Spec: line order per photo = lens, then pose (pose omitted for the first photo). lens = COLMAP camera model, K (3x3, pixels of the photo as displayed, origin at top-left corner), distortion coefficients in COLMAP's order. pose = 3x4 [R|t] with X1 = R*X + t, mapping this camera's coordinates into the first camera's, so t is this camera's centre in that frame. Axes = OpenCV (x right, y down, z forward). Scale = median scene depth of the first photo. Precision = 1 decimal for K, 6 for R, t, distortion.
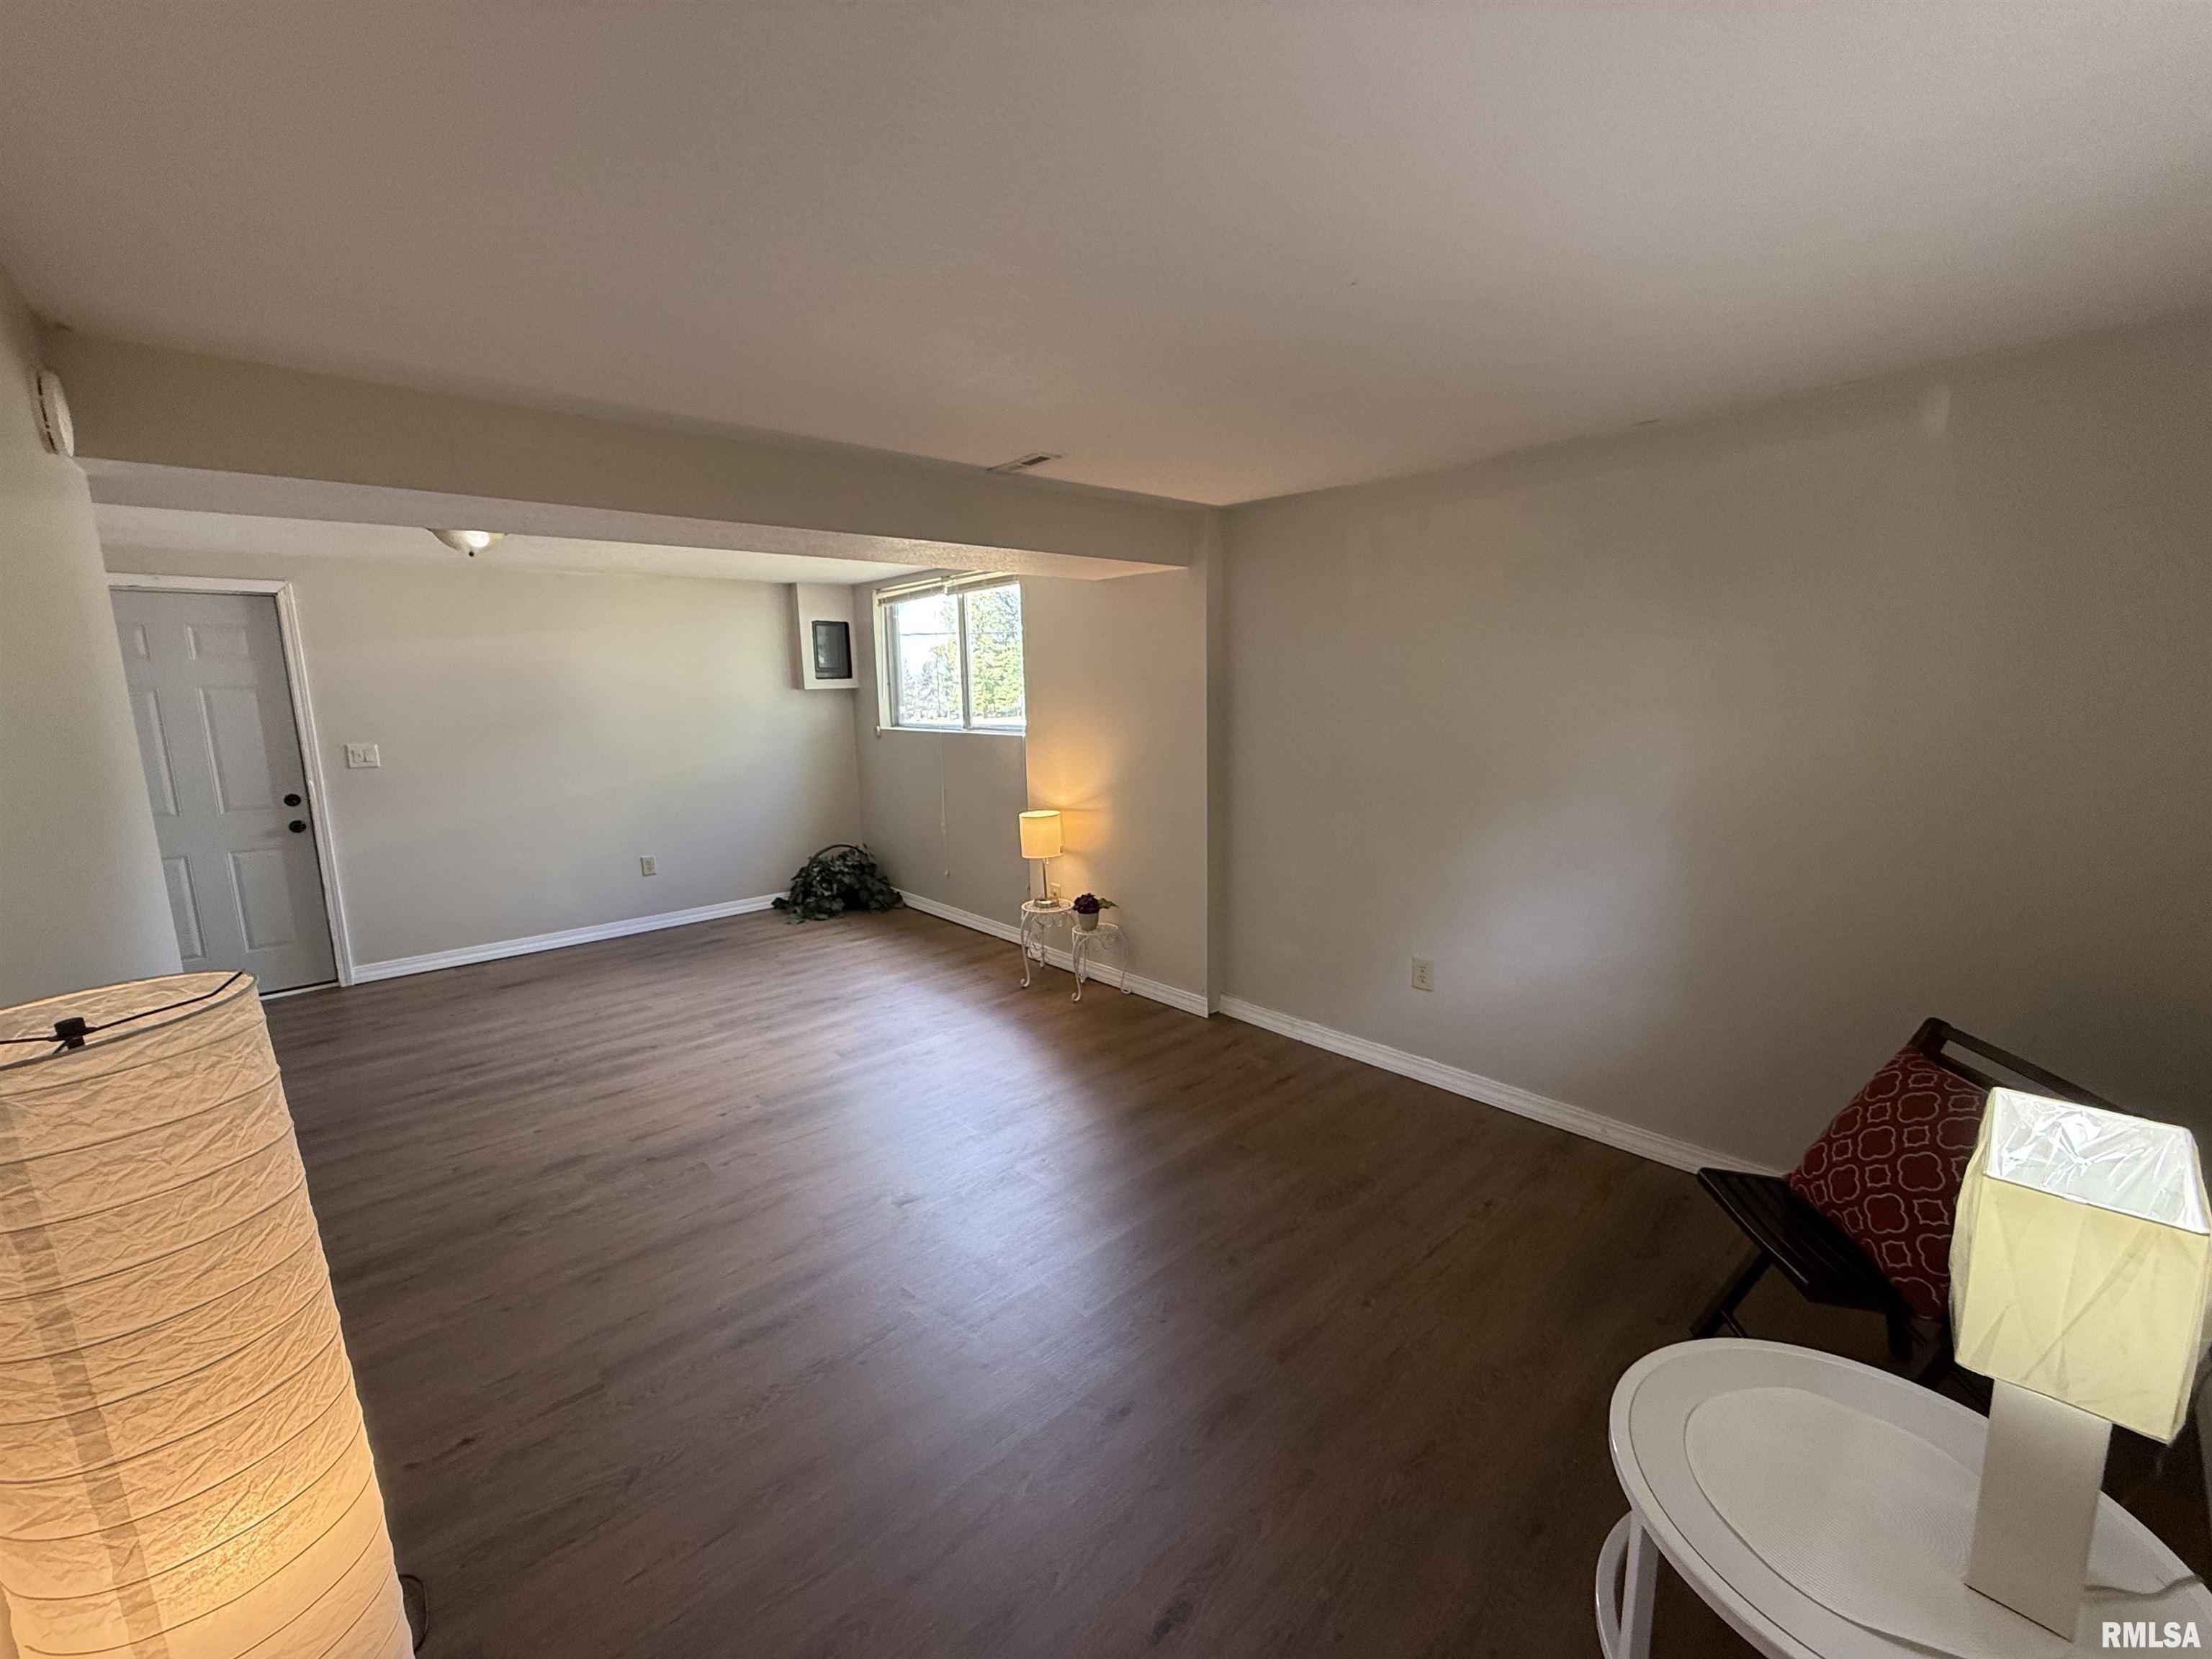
lens RADIAL K [[882.3, 0, 1099.5], [0, 882.3, 825.9], [0, 0, 1]] dist [0.000025, -0.000171]
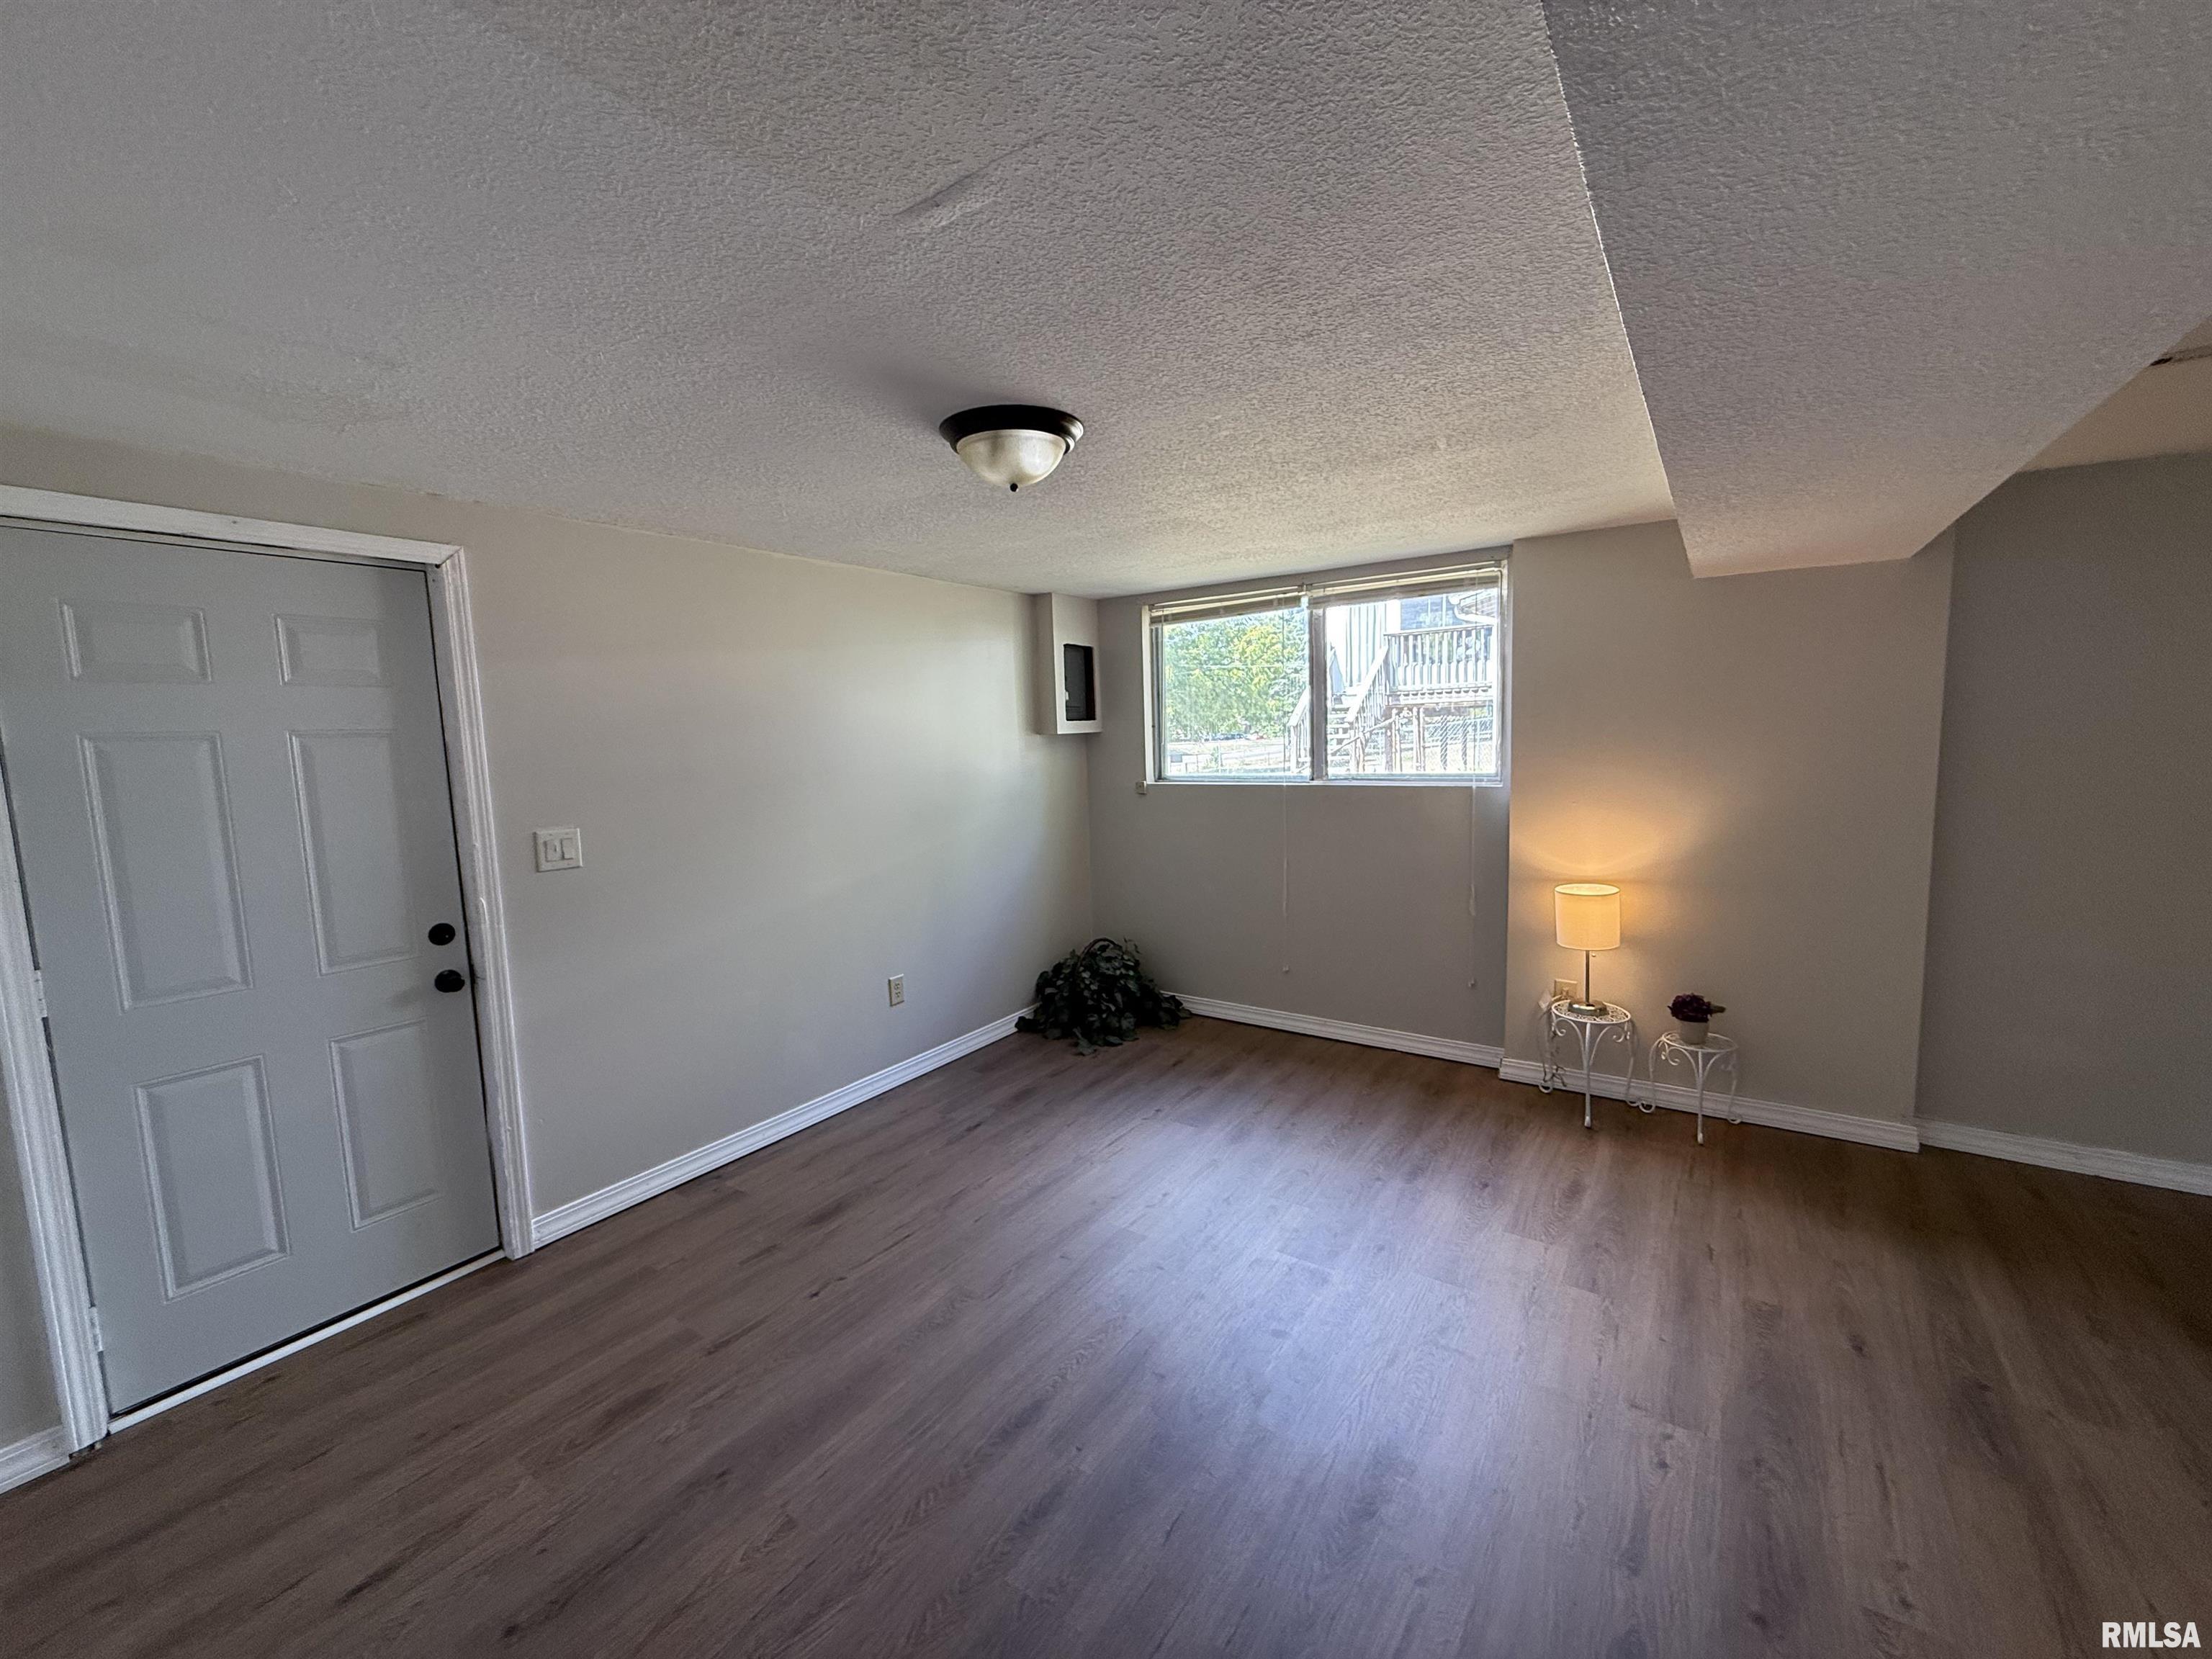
lens RADIAL K [[882.3, 0, 1099.5], [0, 882.3, 825.9], [0, 0, 1]] dist [0.000025, -0.000171]
pose [[0.973797, -0.035638, 0.224609, -0.615243], [0.048900, 0.997356, -0.053763, -0.045818], [-0.222099, 0.063338, 0.972965, 0.351506]]
